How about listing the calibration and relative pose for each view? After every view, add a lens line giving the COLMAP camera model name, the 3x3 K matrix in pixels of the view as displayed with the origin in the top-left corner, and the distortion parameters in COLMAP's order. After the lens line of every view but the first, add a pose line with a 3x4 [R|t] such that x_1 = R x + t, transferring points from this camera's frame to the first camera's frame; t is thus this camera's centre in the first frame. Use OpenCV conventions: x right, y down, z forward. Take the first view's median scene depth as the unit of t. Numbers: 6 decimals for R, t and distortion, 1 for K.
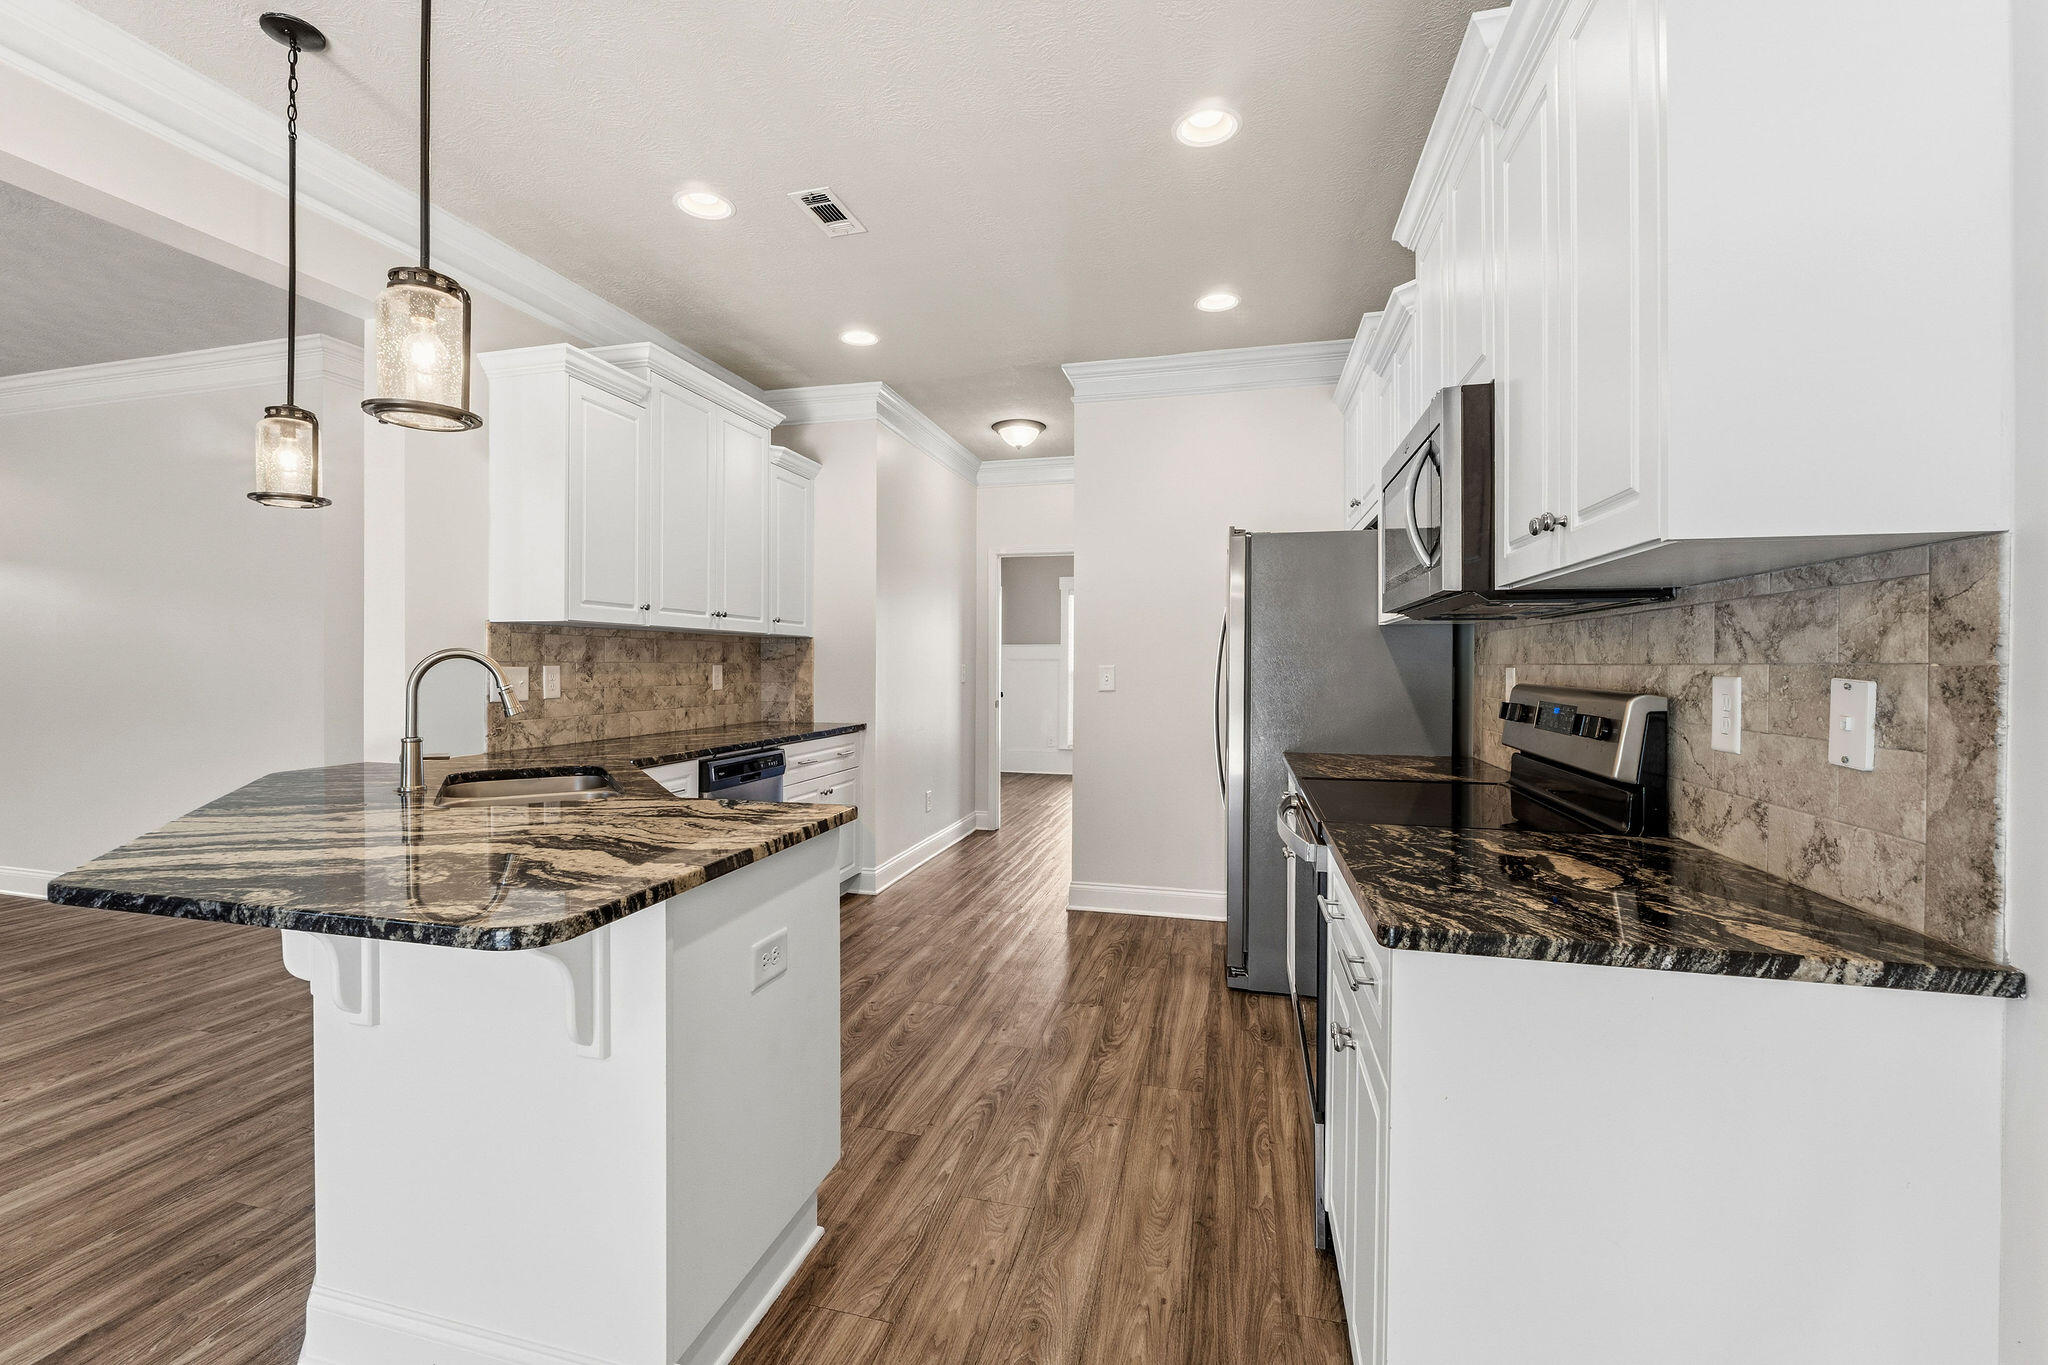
lens RADIAL K [[866.7, 0, 1018.1], [0, 866.7, 672.9], [0, 0, 1]] dist [-0.000035, 0.000007]
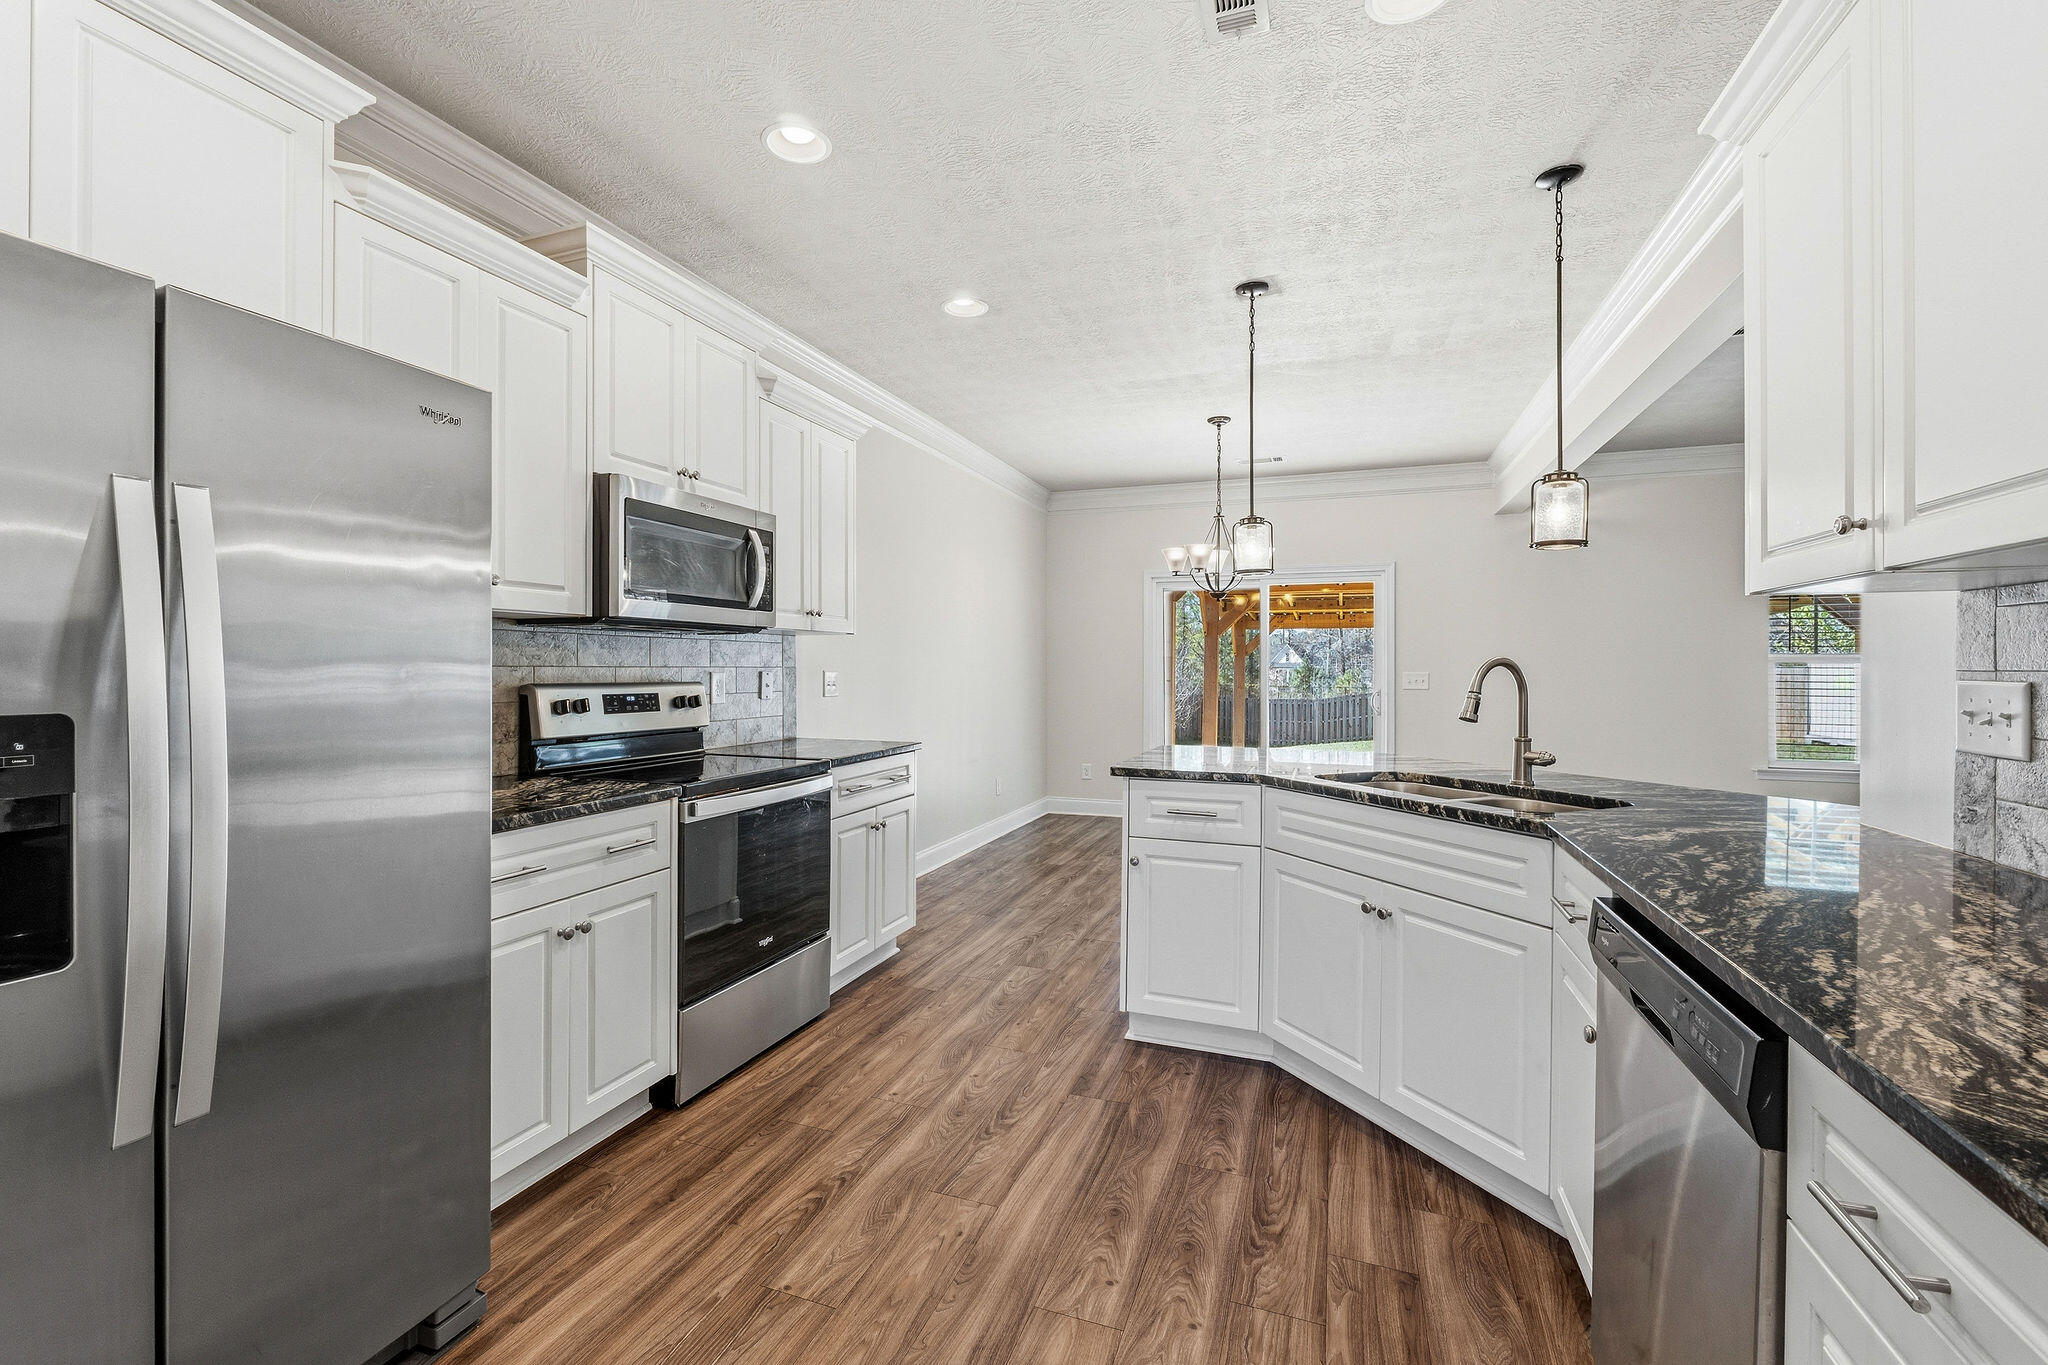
lens RADIAL K [[866.7, 0, 1021.4], [0, 866.7, 671.3], [0, 0, 1]] dist [-0.000035, 0.000007]
pose [[-0.994642, -0.010378, 0.102861, -0.143079], [-0.009269, 0.999894, 0.011251, -0.016428], [-0.102967, 0.010237, -0.994632, 1.894445]]
